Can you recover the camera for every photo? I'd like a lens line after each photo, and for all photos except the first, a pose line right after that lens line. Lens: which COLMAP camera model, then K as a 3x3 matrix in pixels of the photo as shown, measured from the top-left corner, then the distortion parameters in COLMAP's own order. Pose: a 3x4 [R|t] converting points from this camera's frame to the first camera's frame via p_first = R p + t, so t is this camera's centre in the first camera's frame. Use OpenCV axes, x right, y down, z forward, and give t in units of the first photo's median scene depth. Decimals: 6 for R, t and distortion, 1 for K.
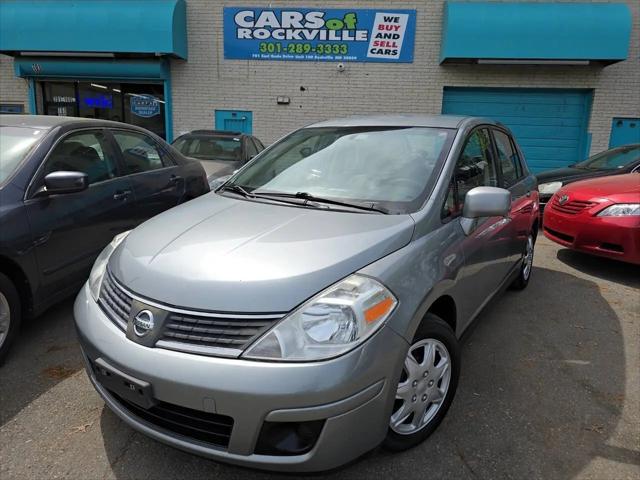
lens RADIAL K [[435.0, 0, 325.1], [0, 435.0, 234.9], [0, 0, 1]] dist [0.050411, -0.055390]
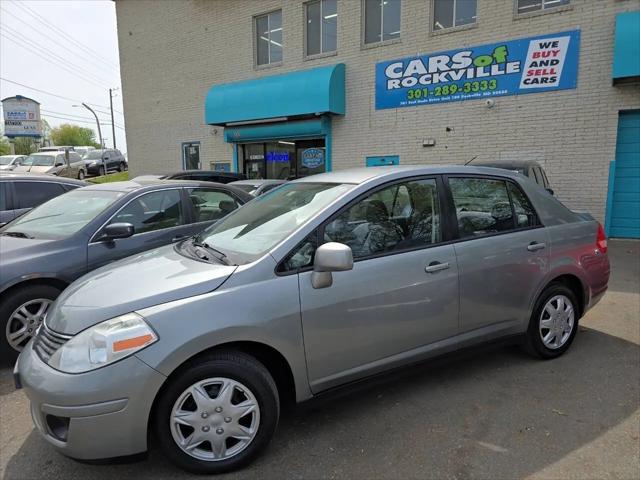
lens RADIAL K [[435.0, 0, 324.3], [0, 435.0, 243.1], [0, 0, 1]] dist [0.050411, -0.055390]
pose [[0.886576, 0.023037, -0.462009, 0.559242], [-0.054077, 0.997073, -0.054054, -0.035388], [0.459411, 0.072907, 0.885226, 0.054796]]
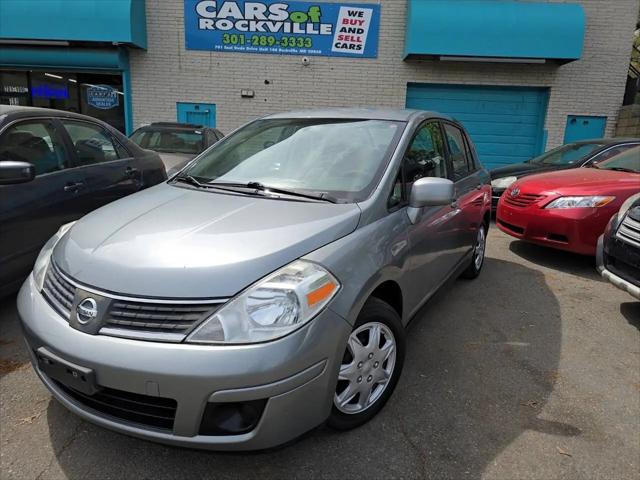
lens RADIAL K [[435.0, 0, 324.7], [0, 435.0, 240.7], [0, 0, 1]] dist [0.050411, -0.055390]
pose [[0.997640, -0.007065, 0.068301, 0.028950], [0.005562, 0.999739, 0.022162, 0.010974], [-0.068439, -0.021730, 0.997419, -0.014487]]
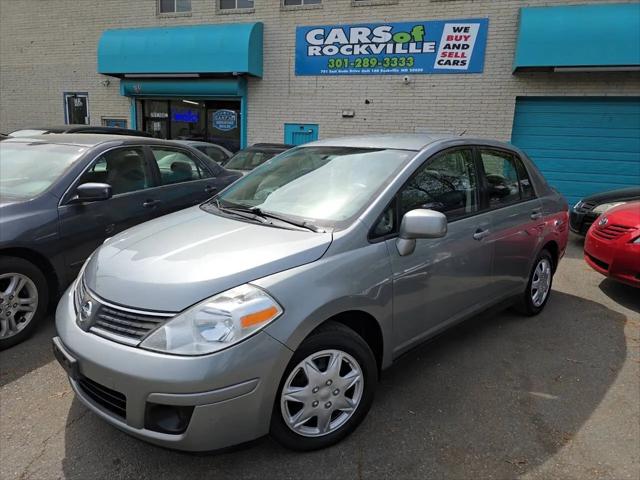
lens RADIAL K [[435.0, 0, 317.0], [0, 435.0, 235.1], [0, 0, 1]] dist [0.050411, -0.055390]
pose [[0.975225, 0.048088, -0.215926, 0.236916], [-0.052356, 0.998529, -0.014086, -0.015186], [0.214931, 0.025042, 0.976308, -0.035132]]
